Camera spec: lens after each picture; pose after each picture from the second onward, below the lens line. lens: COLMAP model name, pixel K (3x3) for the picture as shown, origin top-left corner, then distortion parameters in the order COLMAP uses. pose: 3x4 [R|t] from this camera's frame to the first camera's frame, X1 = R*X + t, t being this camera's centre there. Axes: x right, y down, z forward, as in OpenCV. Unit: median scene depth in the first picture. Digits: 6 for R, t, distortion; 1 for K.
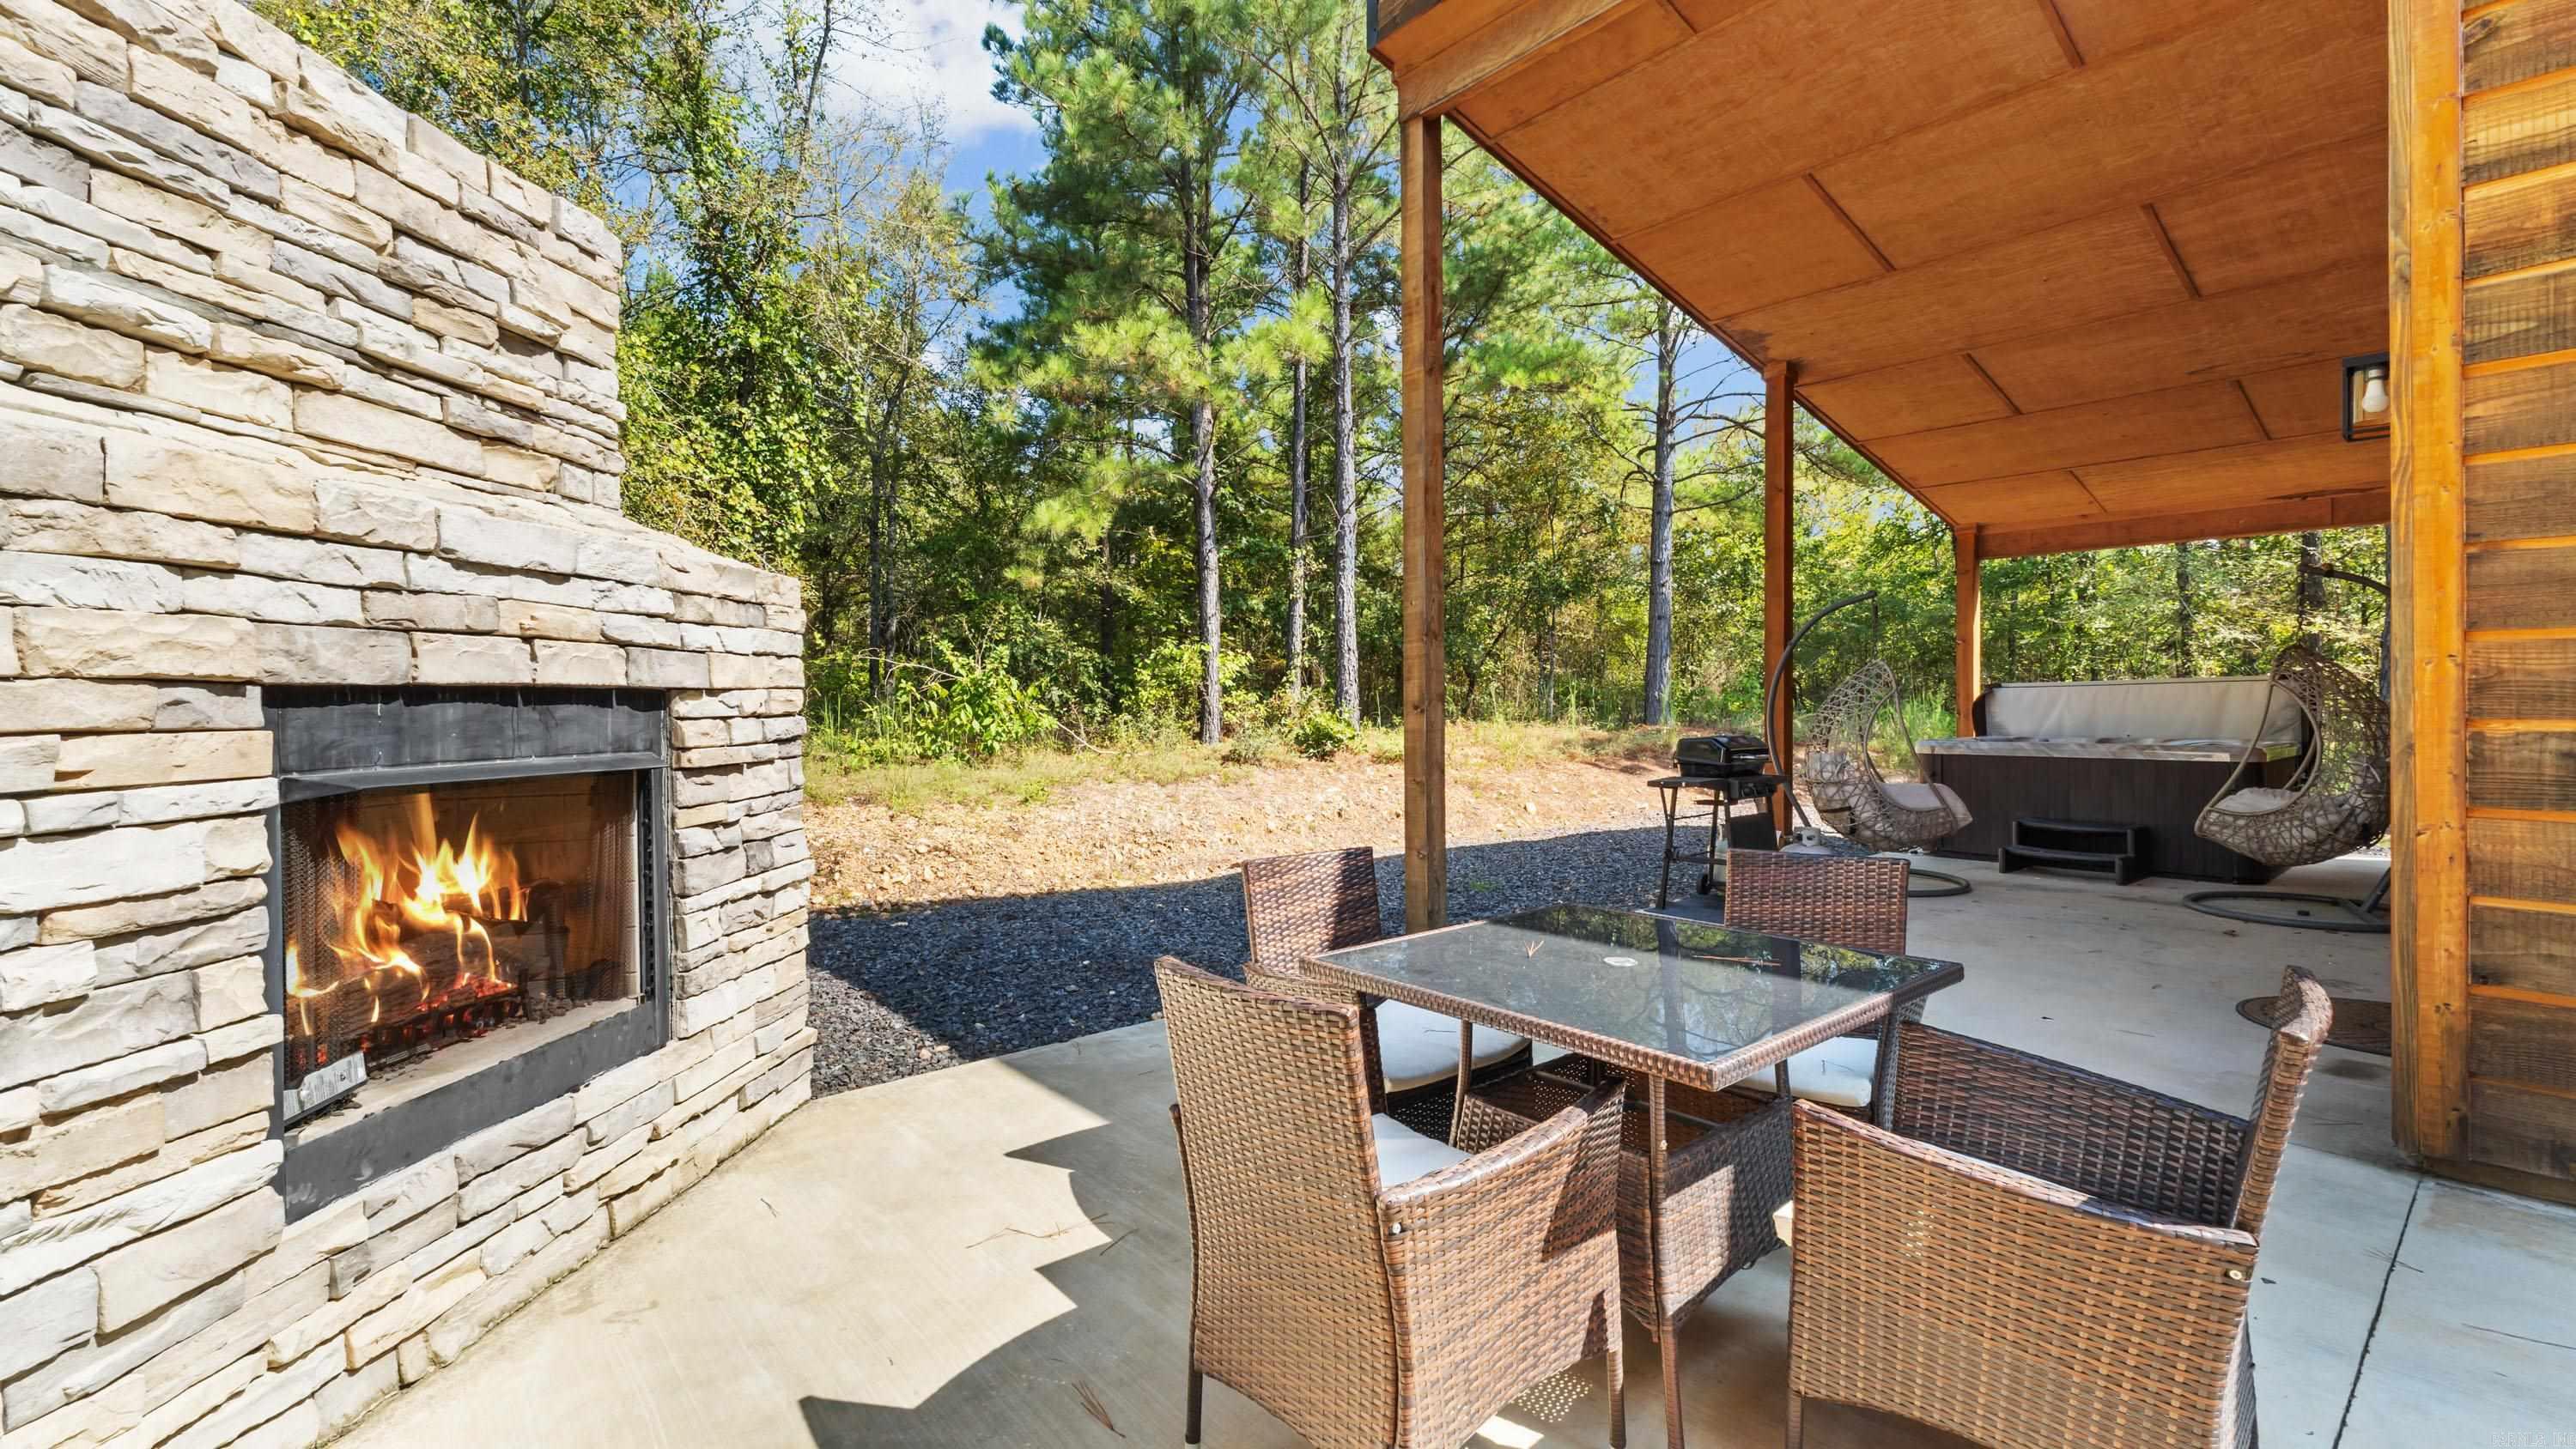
lens RADIAL K [[1093.9, 0, 1293.7], [0, 1093.9, 713.3], [0, 0, 1]] dist [0.005033, -0.000362]
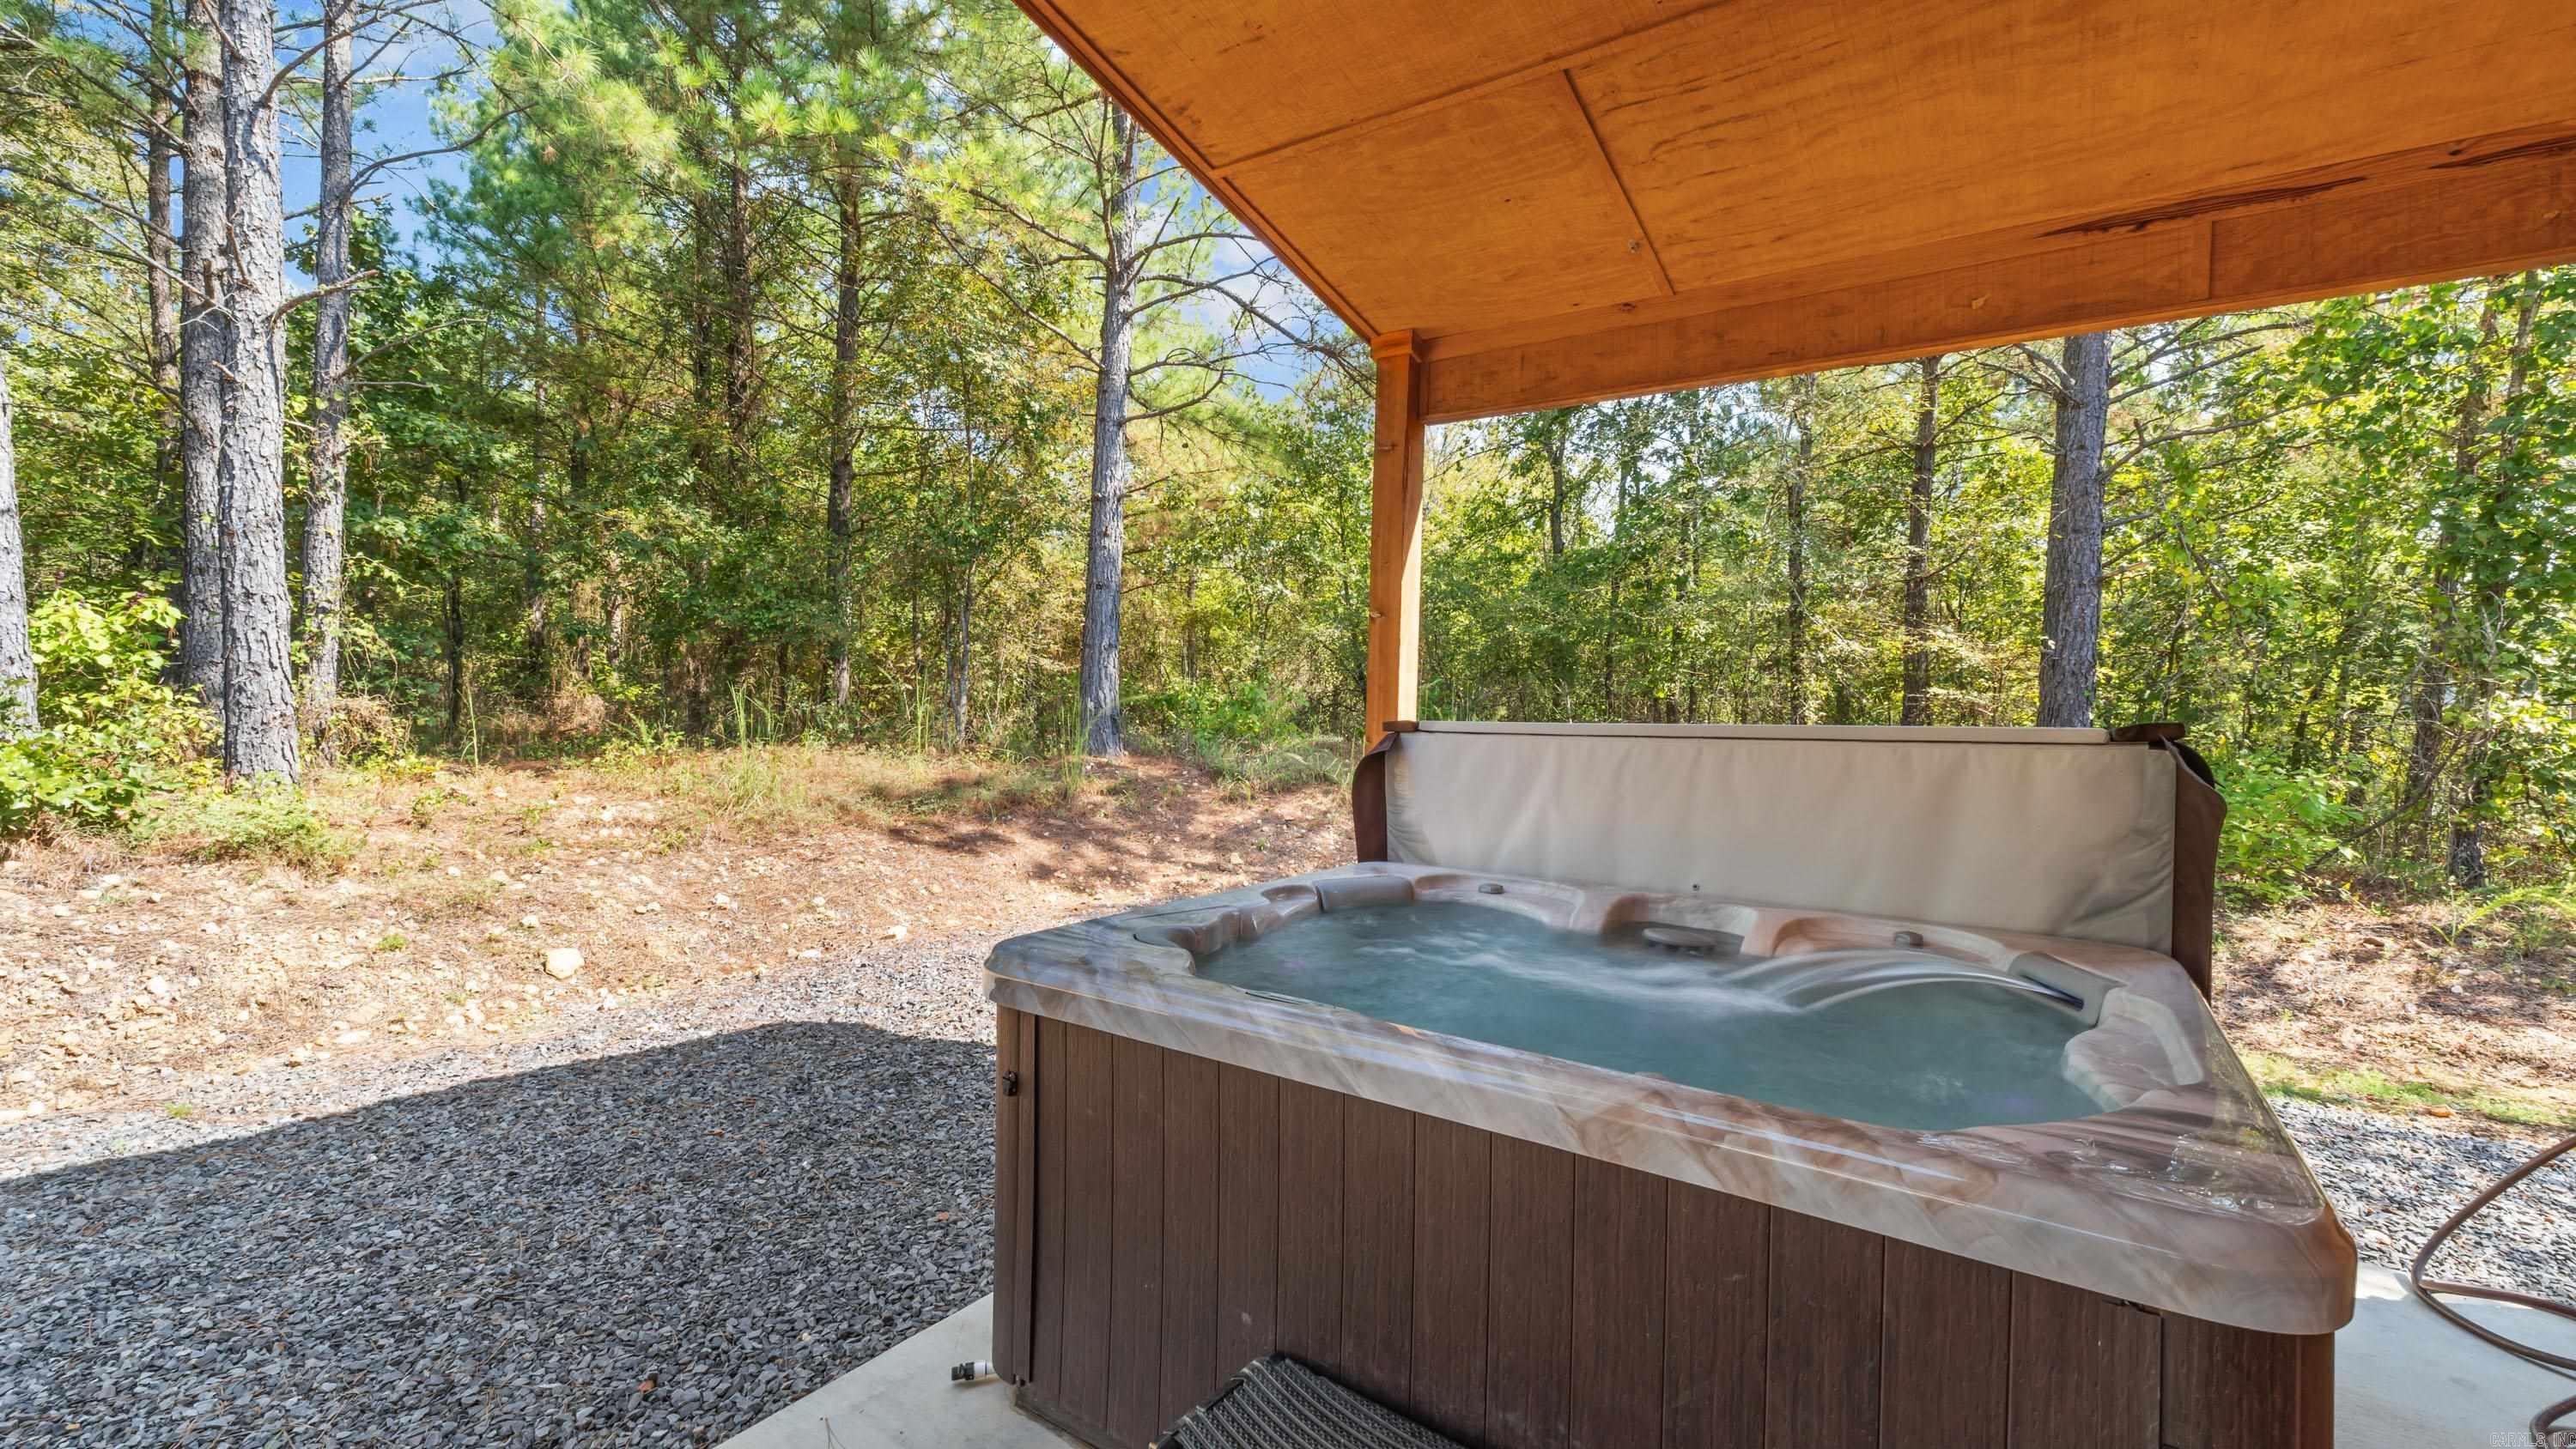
lens RADIAL K [[1093.9, 0, 1294.5], [0, 1093.9, 719.3], [0, 0, 1]] dist [0.005033, -0.000362]
pose [[0.964318, 0.025240, 0.263540, 0.285251], [-0.027485, 0.999611, 0.004837, -0.015432], [-0.263316, -0.011908, 0.964636, 0.366044]]
